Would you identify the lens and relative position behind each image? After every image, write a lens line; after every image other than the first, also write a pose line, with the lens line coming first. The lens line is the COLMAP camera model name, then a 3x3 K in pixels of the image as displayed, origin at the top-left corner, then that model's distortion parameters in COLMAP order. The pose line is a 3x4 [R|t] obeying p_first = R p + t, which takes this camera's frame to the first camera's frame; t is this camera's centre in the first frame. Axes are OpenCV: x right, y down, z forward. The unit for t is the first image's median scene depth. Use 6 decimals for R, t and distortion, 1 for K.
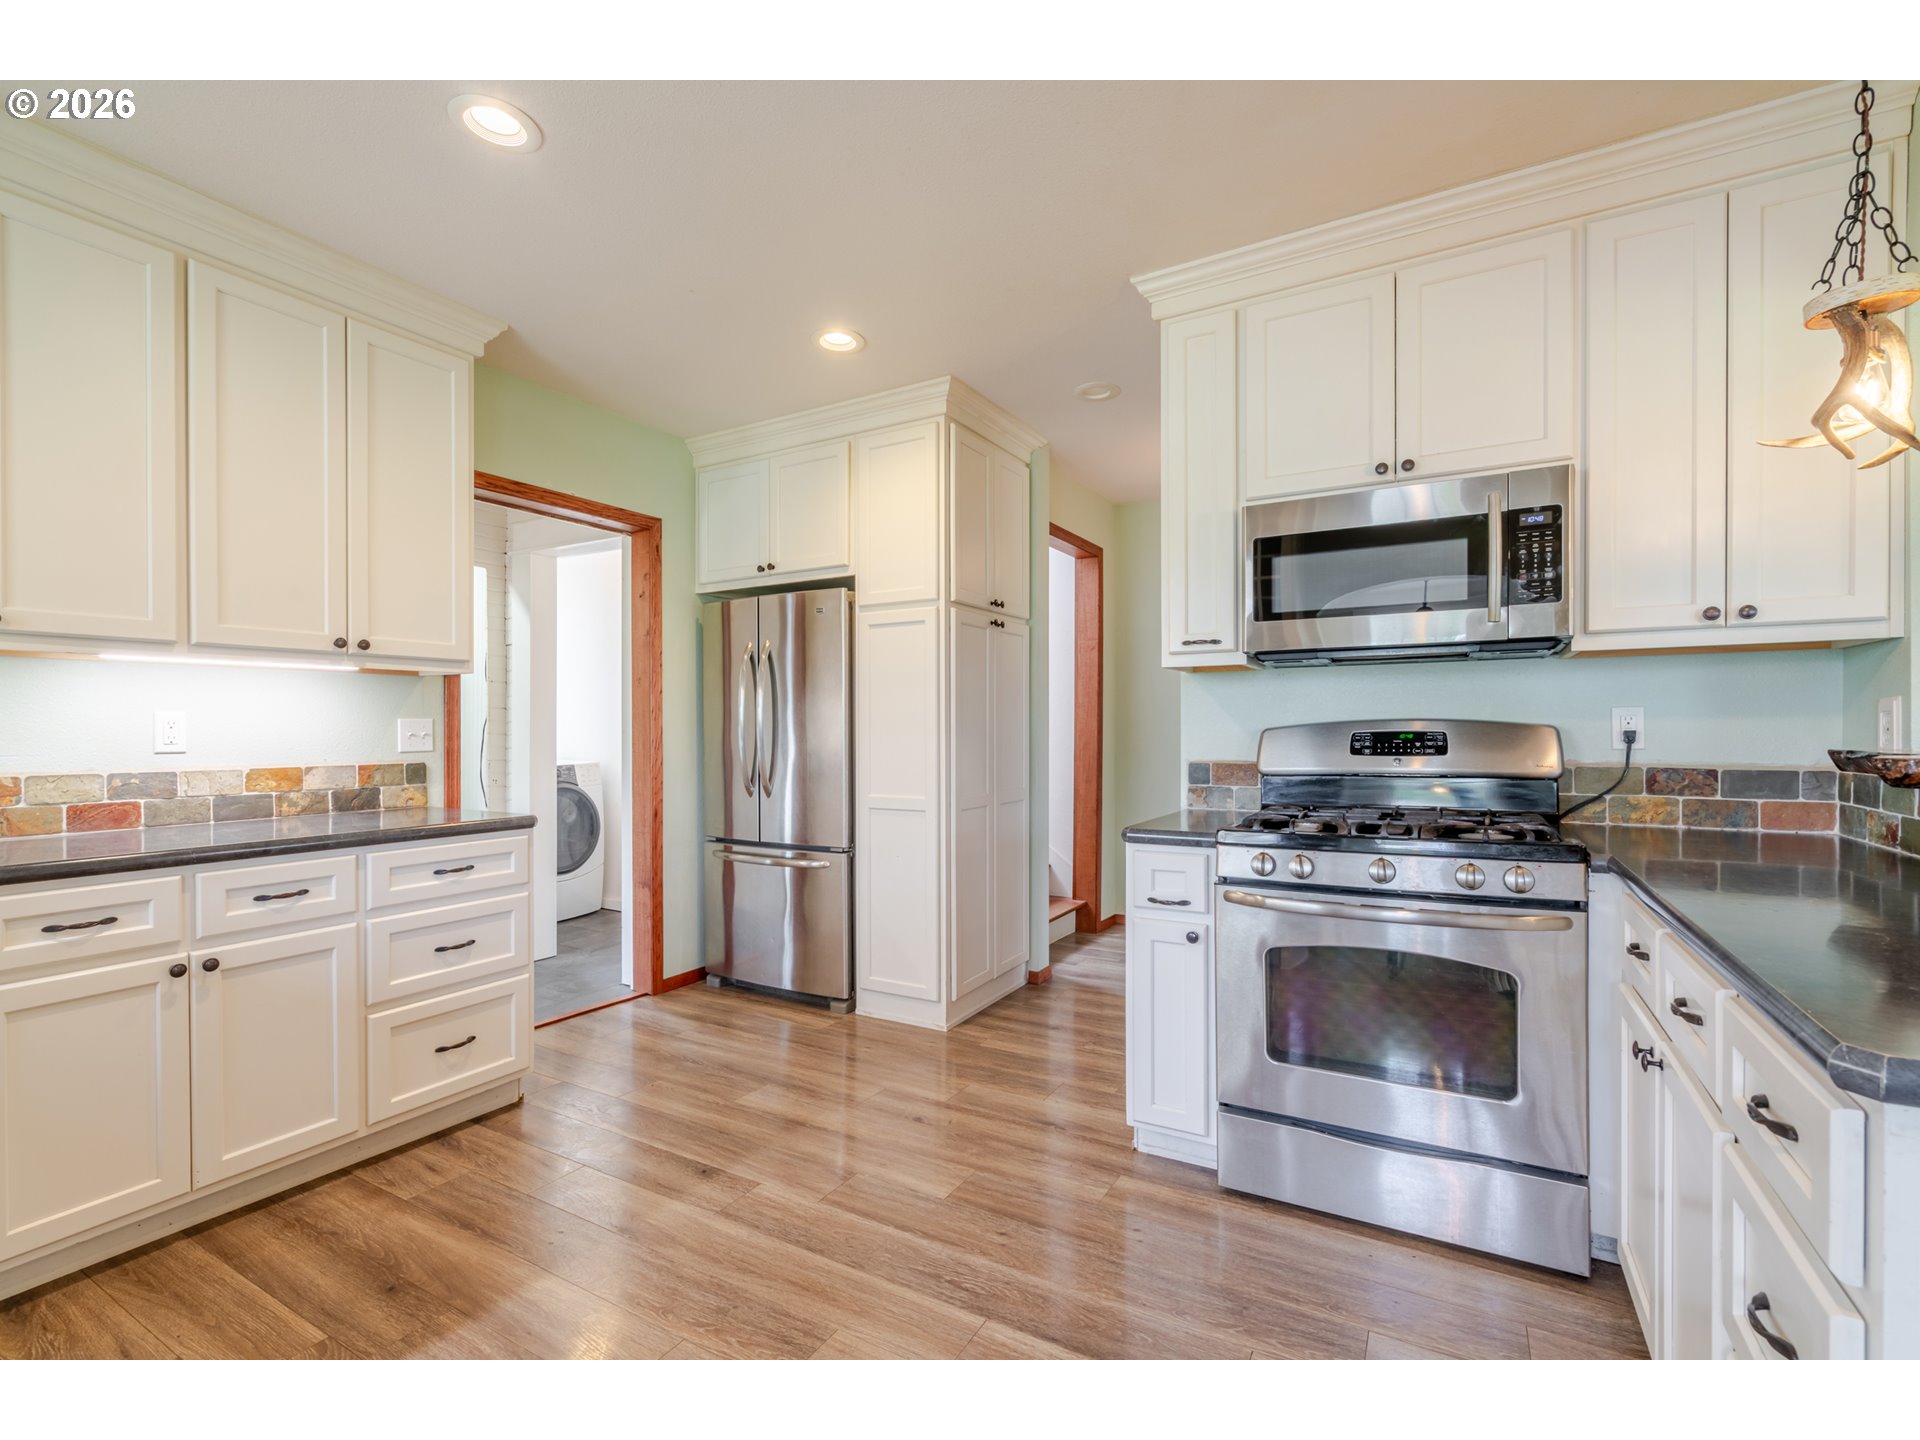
lens RADIAL K [[871.5, 0, 959.2], [0, 871.5, 733.1], [0, 0, 1]] dist [-0.007304, 0.004114]
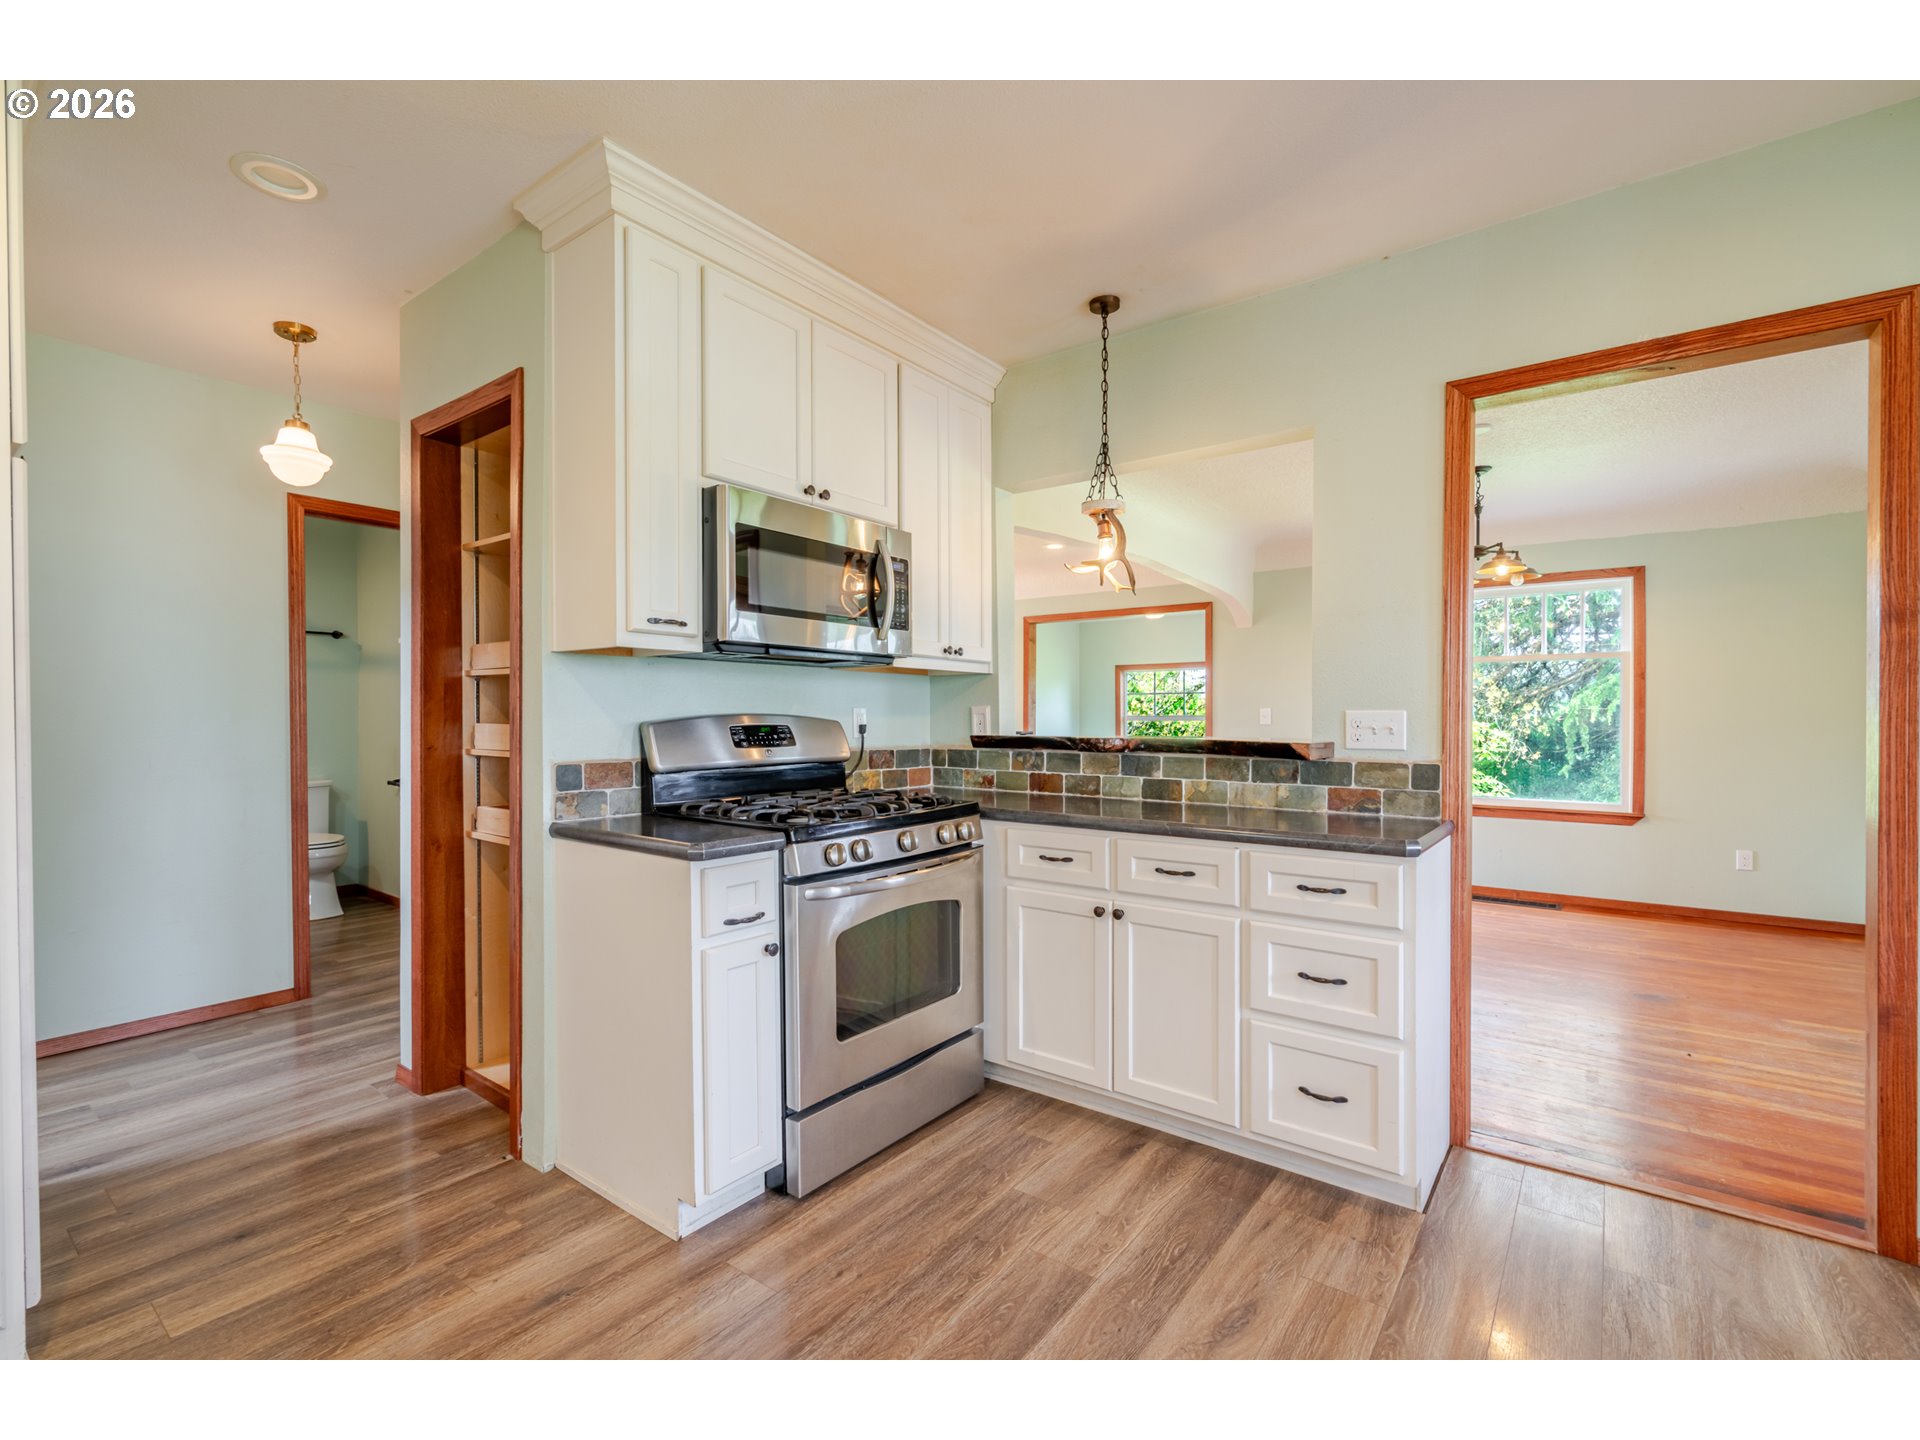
lens RADIAL K [[871.5, 0, 961.9], [0, 871.5, 722.5], [0, 0, 1]] dist [-0.007304, 0.004114]
pose [[0.117739, 0.000051, 0.993045, -0.602202], [-0.001085, 0.999999, 0.000077, -0.006070], [-0.993044, -0.001087, 0.117739, 0.671357]]
